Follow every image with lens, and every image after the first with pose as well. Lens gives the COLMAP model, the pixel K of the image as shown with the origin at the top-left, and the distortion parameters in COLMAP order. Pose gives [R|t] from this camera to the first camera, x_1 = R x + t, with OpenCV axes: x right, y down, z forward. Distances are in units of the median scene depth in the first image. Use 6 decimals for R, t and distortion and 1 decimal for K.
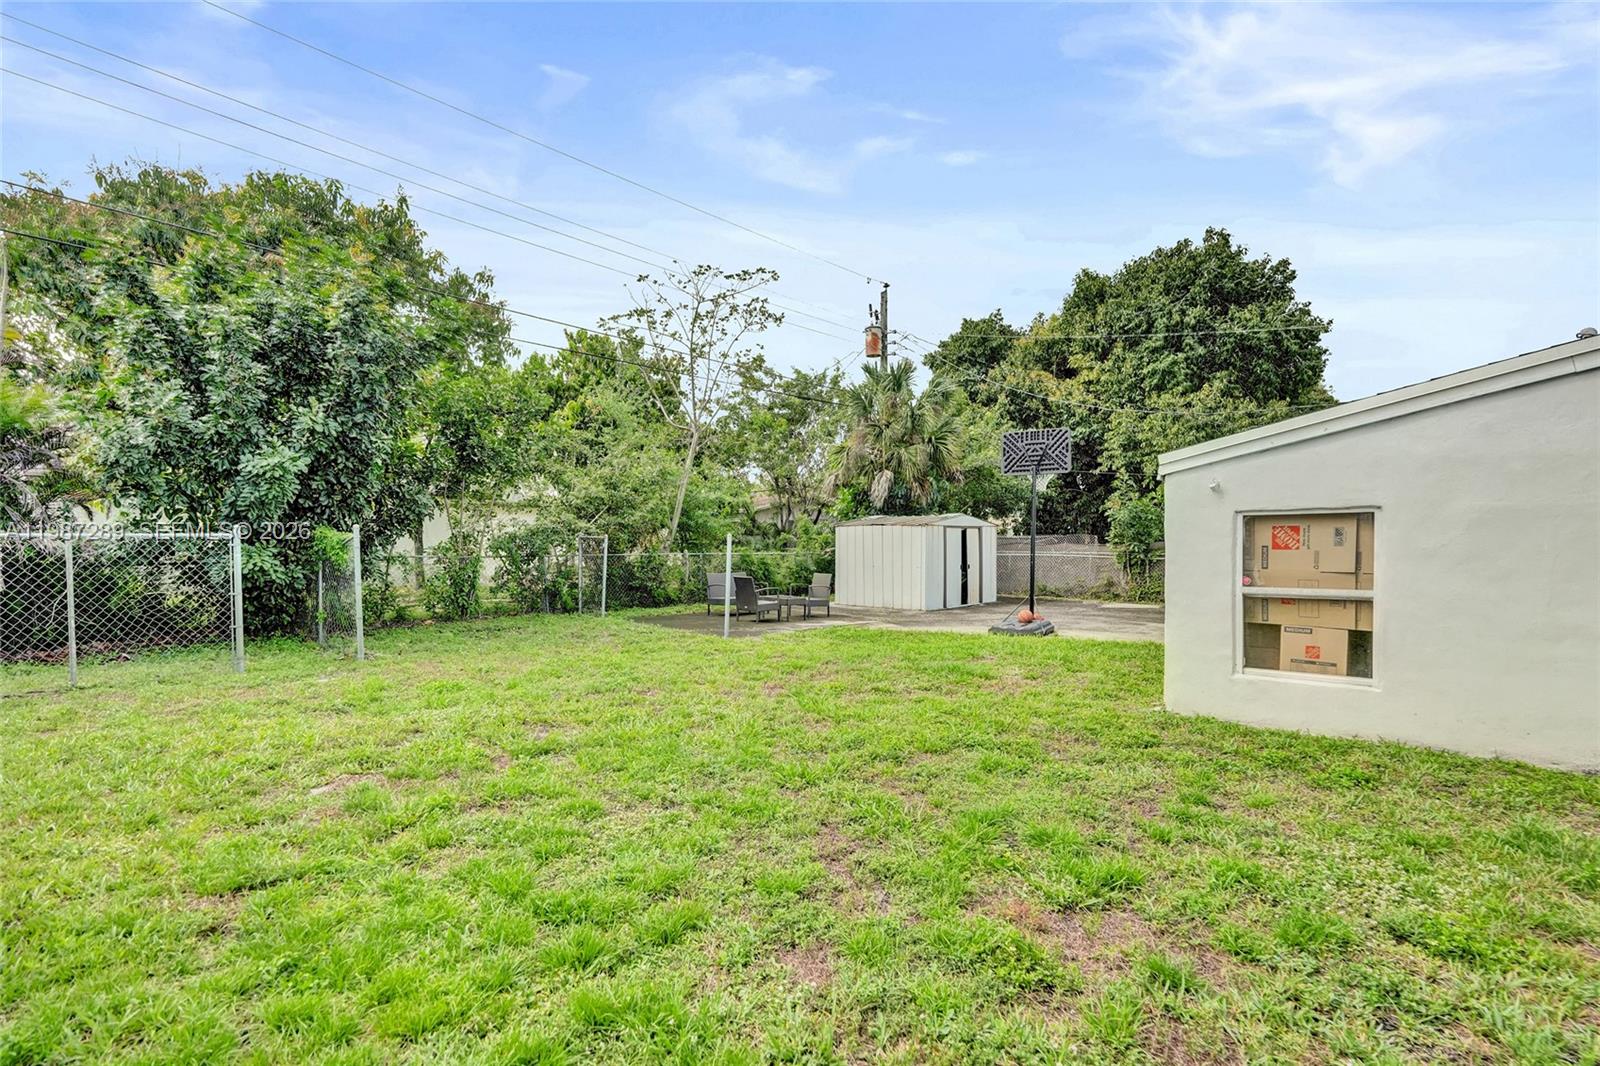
lens RADIAL K [[774.2, 0, 794.5], [0, 774.2, 587.8], [0, 0, 1]] dist [-0.000417, 0.000082]
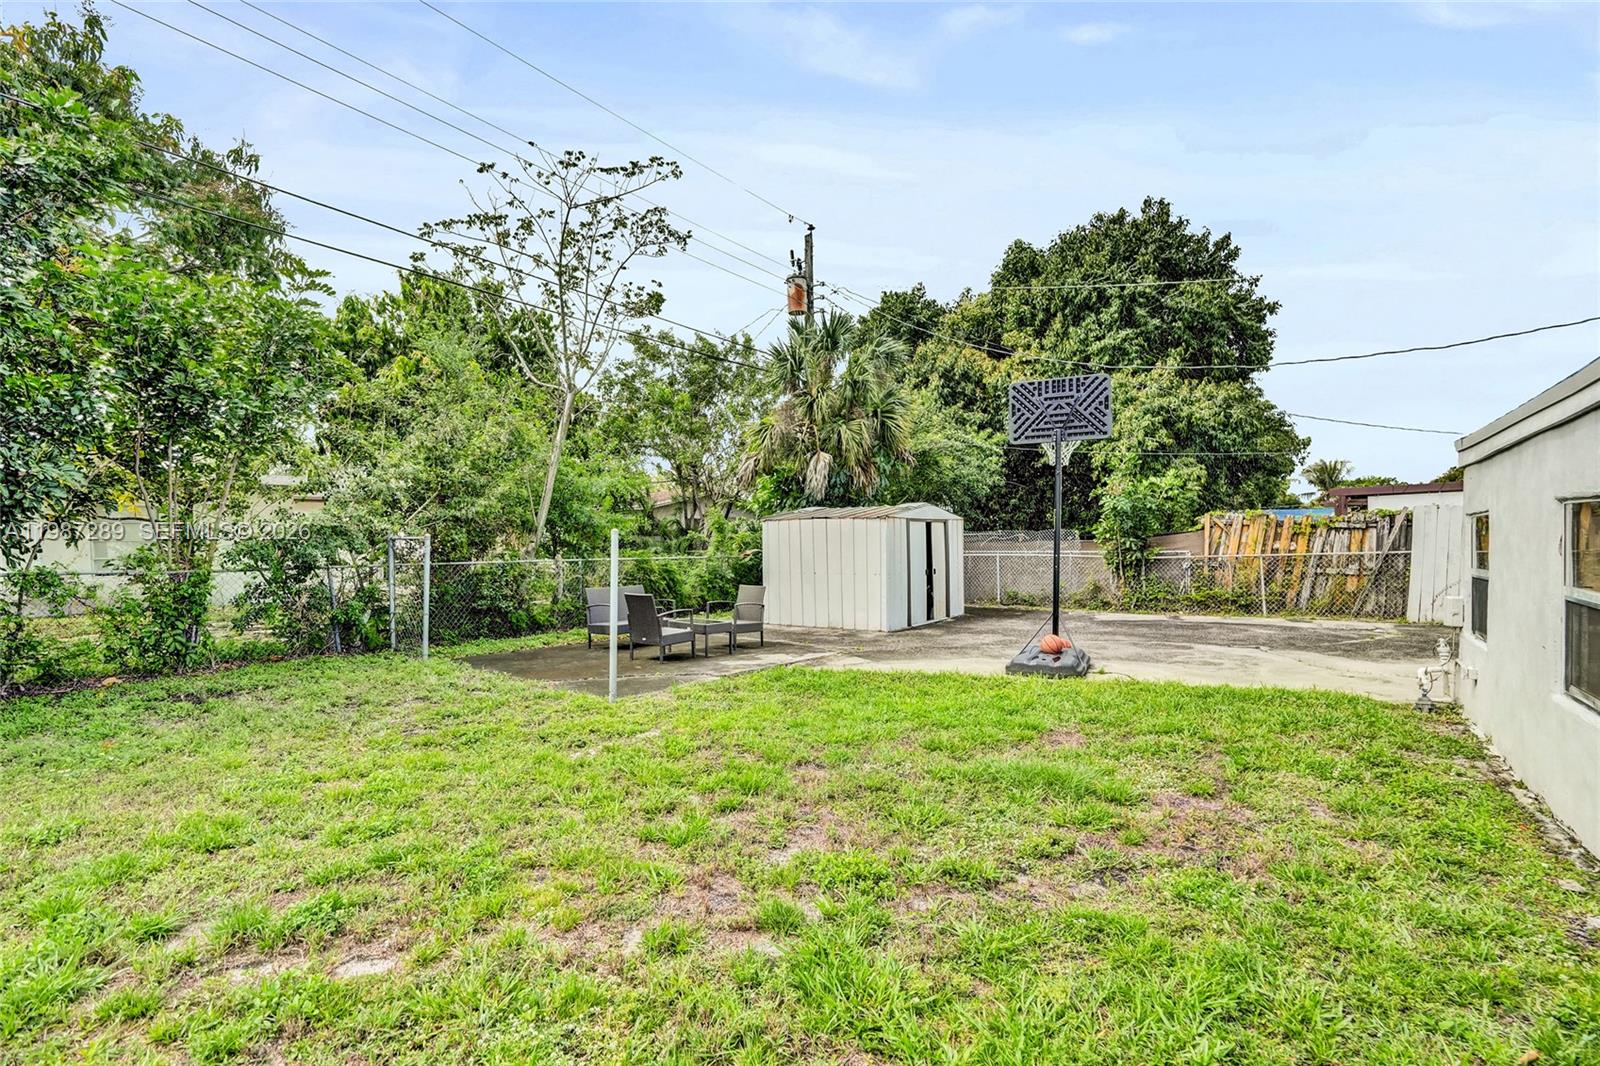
lens RADIAL K [[774.2, 0, 794.5], [0, 774.2, 587.8], [0, 0, 1]] dist [-0.000417, 0.000082]
pose [[0.991468, -0.018576, 0.129019, -0.014008], [0.018760, 0.999824, -0.000208, -0.012551], [-0.128993, 0.002627, 0.991642, 0.231014]]
